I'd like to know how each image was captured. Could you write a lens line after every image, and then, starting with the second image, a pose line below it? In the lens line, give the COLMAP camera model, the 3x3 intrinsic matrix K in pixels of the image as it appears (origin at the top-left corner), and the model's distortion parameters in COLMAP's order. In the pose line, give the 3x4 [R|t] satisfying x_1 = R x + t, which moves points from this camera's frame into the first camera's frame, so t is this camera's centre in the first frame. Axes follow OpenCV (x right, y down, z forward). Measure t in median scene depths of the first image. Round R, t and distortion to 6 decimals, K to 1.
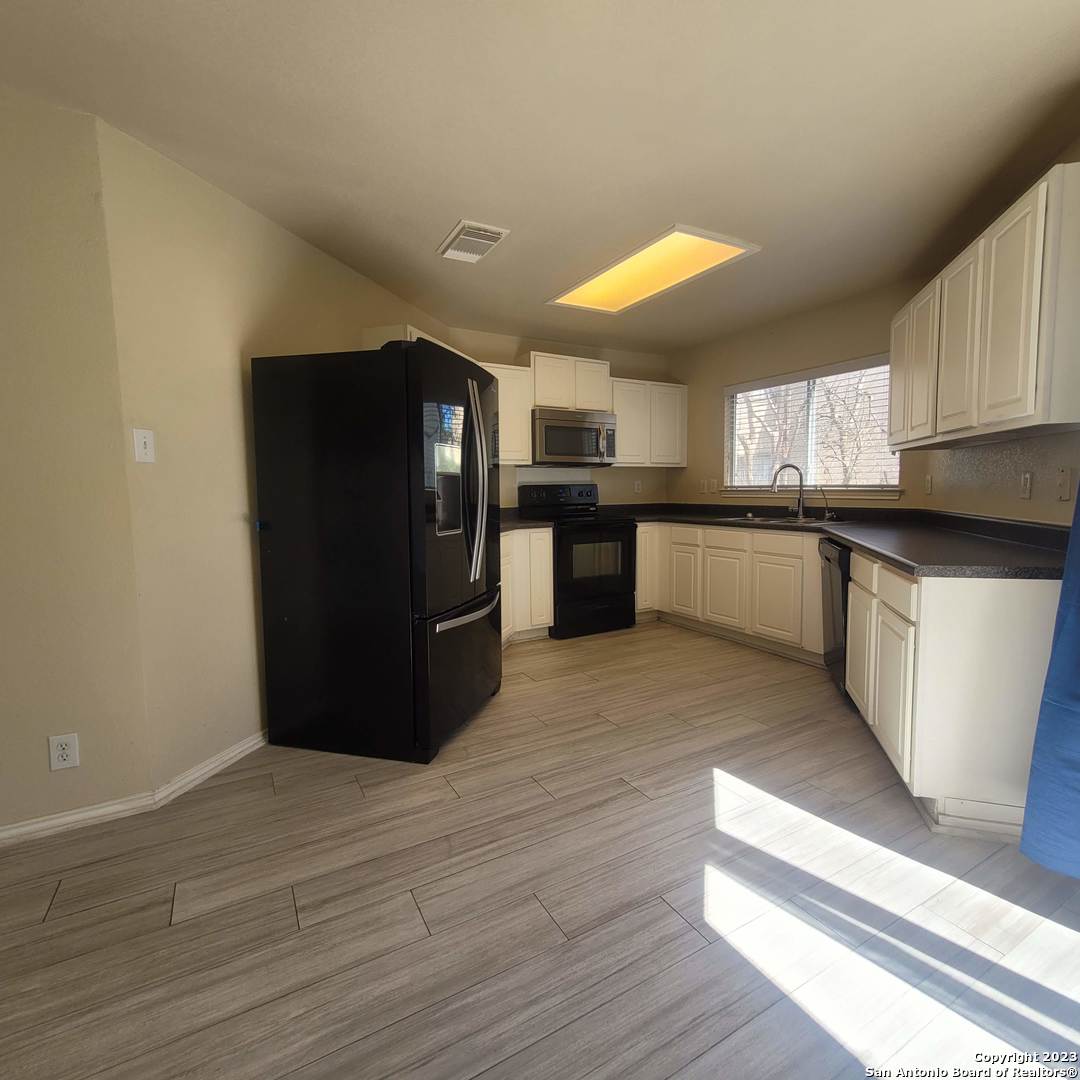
lens RADIAL K [[565.1, 0, 554.7], [0, 565.1, 532.9], [0, 0, 1]] dist [0.001945, -0.001638]
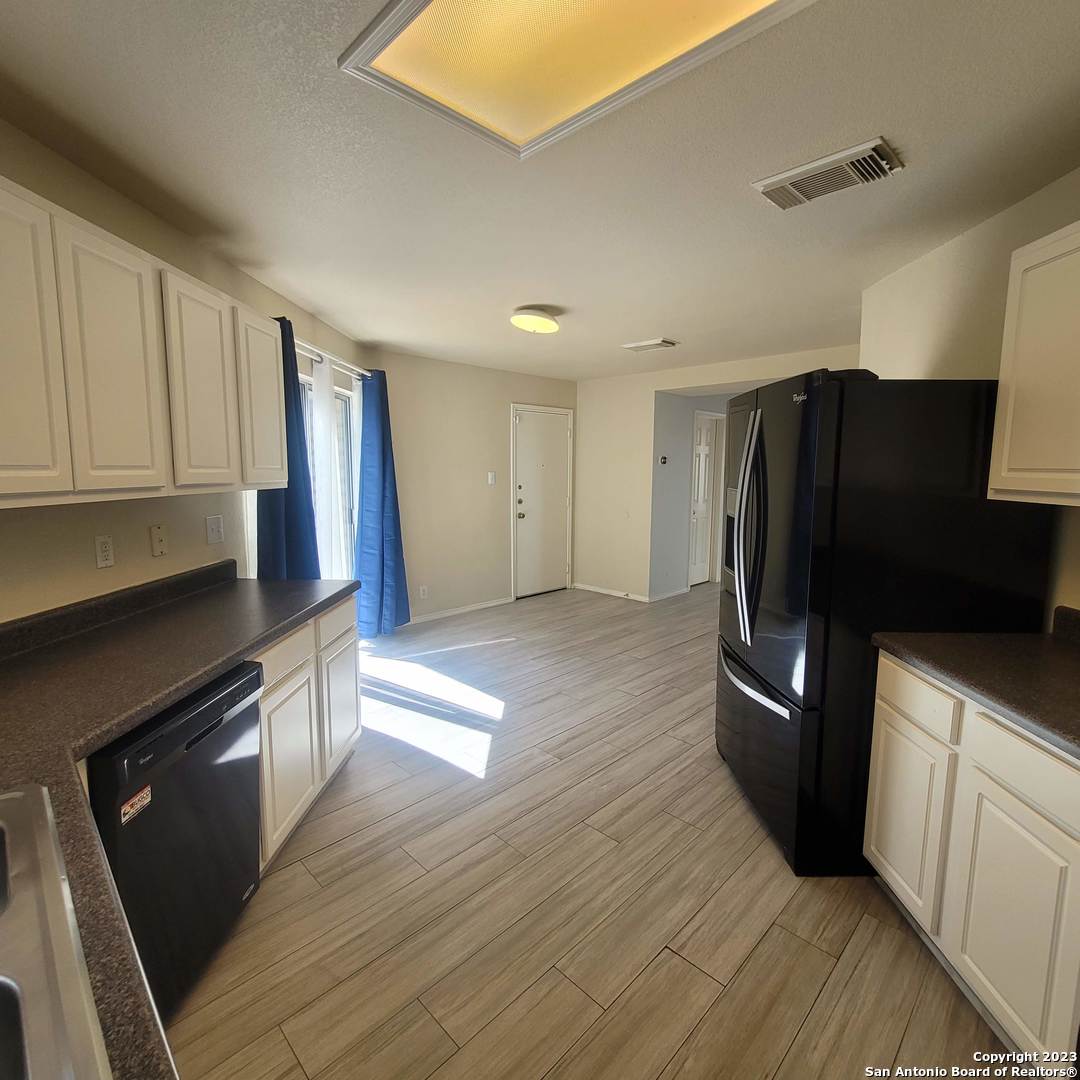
lens RADIAL K [[565.1, 0, 549.8], [0, 565.1, 533.3], [0, 0, 1]] dist [0.001945, -0.001638]
pose [[-0.964166, 0.039694, -0.262312, 0.334357], [-0.014135, 0.979653, 0.200201, -0.225517], [0.264922, 0.196735, -0.943987, 1.551356]]
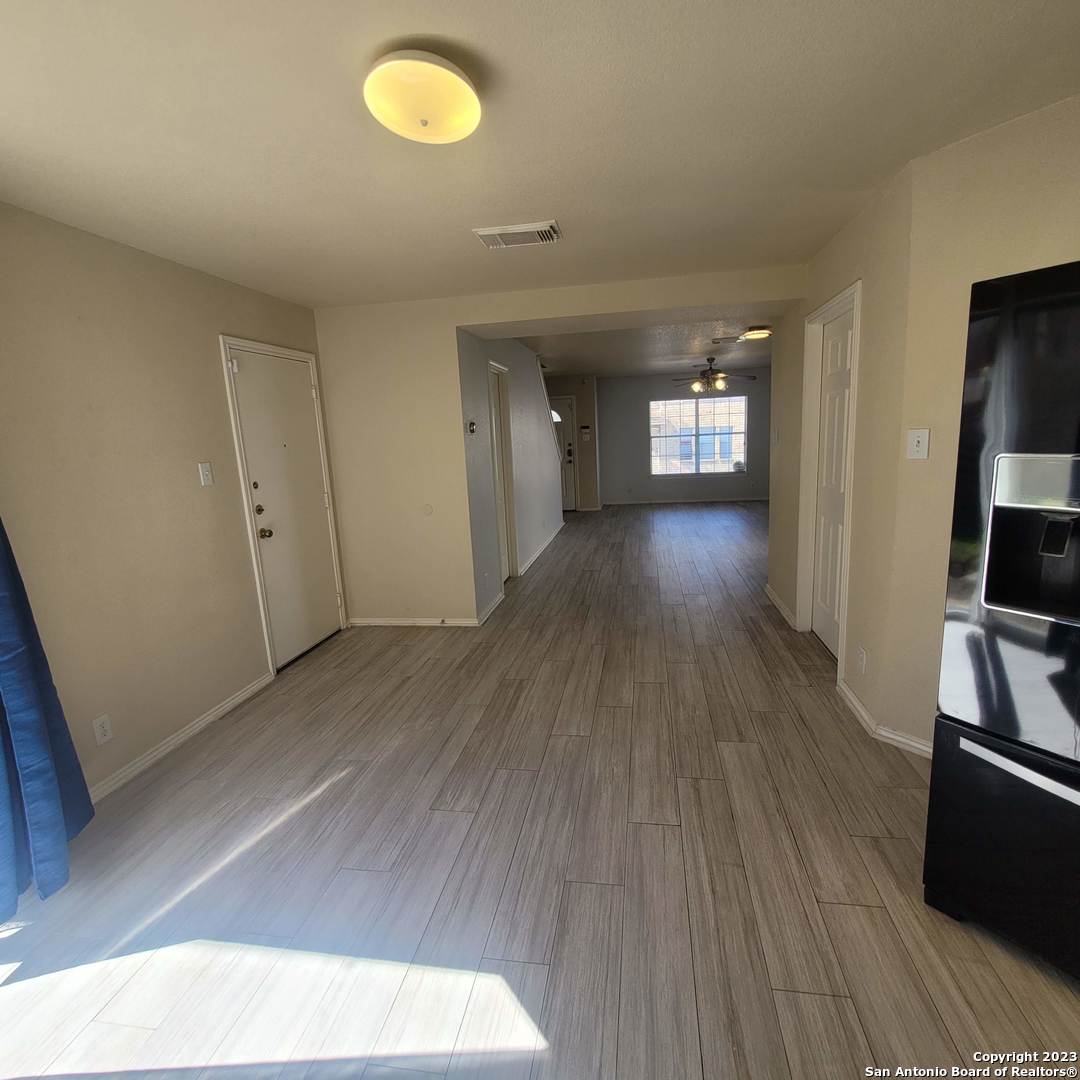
lens RADIAL K [[565.1, 0, 548.5], [0, 565.1, 534.5], [0, 0, 1]] dist [0.001945, -0.001638]
pose [[-0.630337, 0.184299, -0.754128, 0.419794], [-0.005751, 0.970276, 0.241931, -0.168820], [0.776300, 0.156835, -0.610541, 0.787748]]
